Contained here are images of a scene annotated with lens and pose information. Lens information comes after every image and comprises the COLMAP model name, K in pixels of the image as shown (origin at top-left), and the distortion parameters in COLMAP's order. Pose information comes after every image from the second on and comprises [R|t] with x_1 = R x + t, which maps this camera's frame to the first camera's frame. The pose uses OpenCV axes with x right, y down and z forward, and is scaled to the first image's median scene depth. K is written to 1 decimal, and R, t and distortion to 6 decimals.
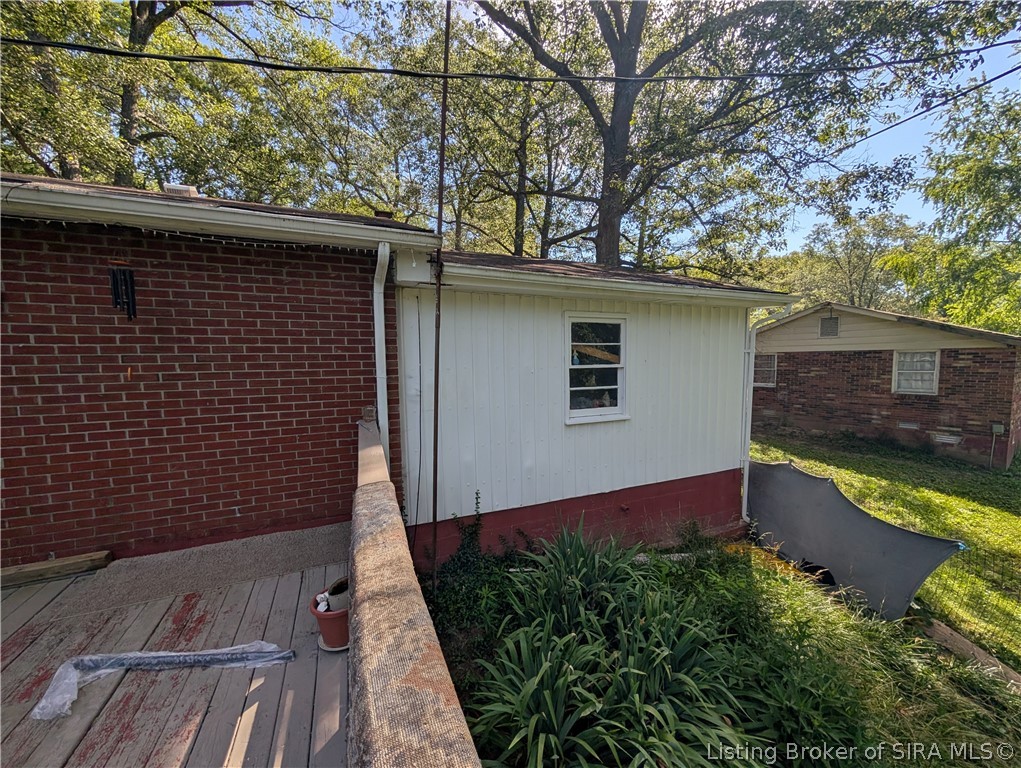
lens RADIAL K [[383.7, 0, 510.7], [0, 383.7, 388.1], [0, 0, 1]] dist [-0.002553, 0.000051]
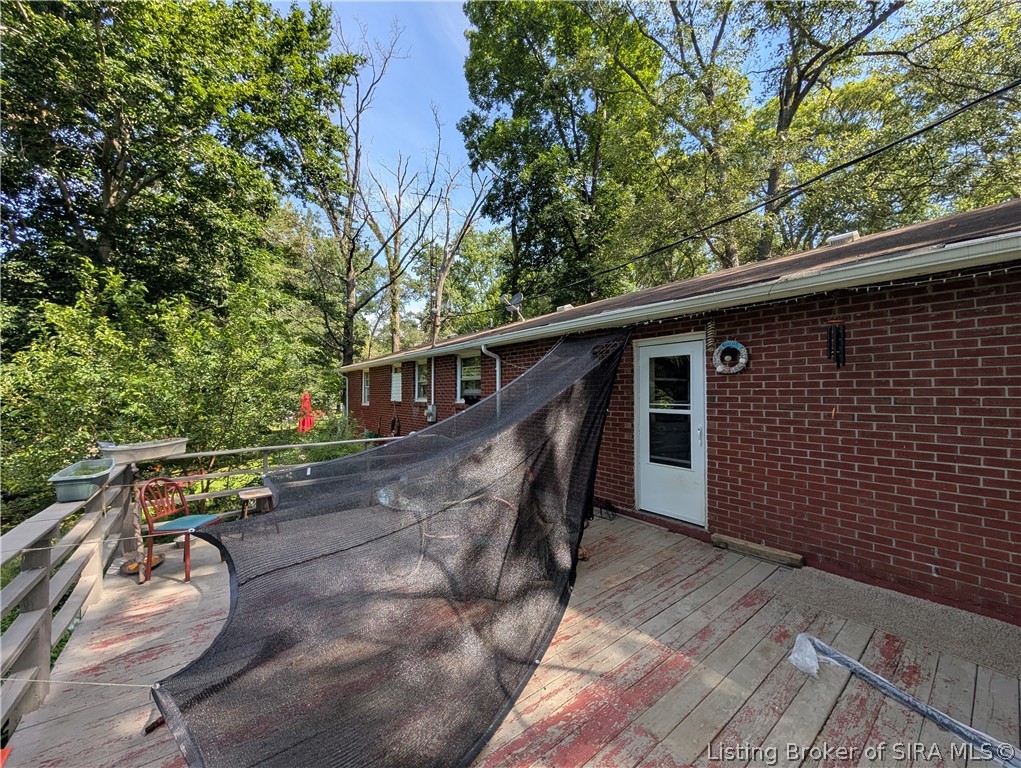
lens RADIAL K [[383.7, 0, 510.7], [0, 383.7, 388.1], [0, 0, 1]] dist [-0.002553, 0.000051]
pose [[0.239528, -0.001877, -0.970888, -0.082725], [-0.073977, 0.997056, -0.020178, -0.015838], [0.968067, 0.076656, 0.238683, -0.229678]]
